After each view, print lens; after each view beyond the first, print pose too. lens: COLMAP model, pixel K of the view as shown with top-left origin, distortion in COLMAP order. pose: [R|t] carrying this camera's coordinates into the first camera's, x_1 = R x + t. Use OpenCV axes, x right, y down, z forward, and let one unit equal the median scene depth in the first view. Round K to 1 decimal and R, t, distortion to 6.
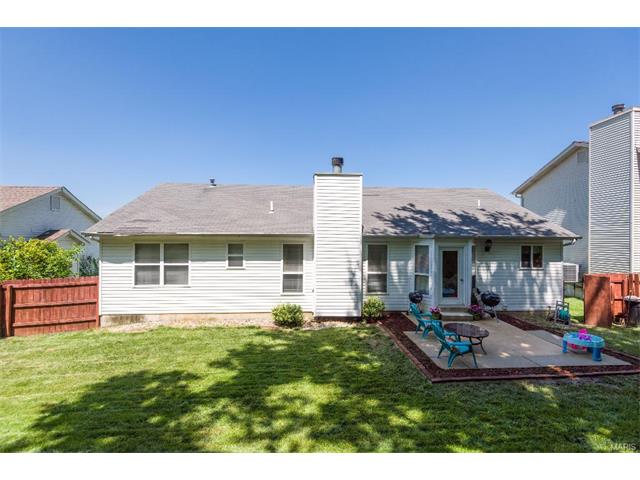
lens RADIAL K [[298.1, 0, 319.2], [0, 298.1, 237.4], [0, 0, 1]] dist [0.026263, -0.012443]
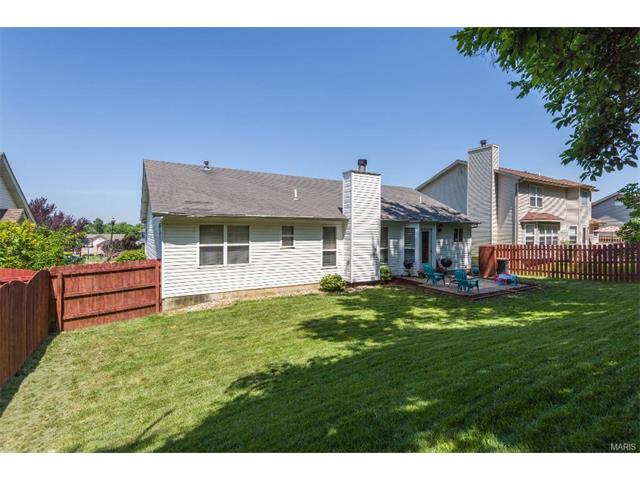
lens RADIAL K [[329.1, 0, 322.3], [0, 329.1, 233.9], [0, 0, 1]] dist [0.006230, -0.000514]
pose [[0.879473, -0.006462, 0.475904, -0.770477], [-0.001502, 0.999865, 0.016352, 0.031950], [-0.475946, -0.015096, 0.879345, -0.169417]]
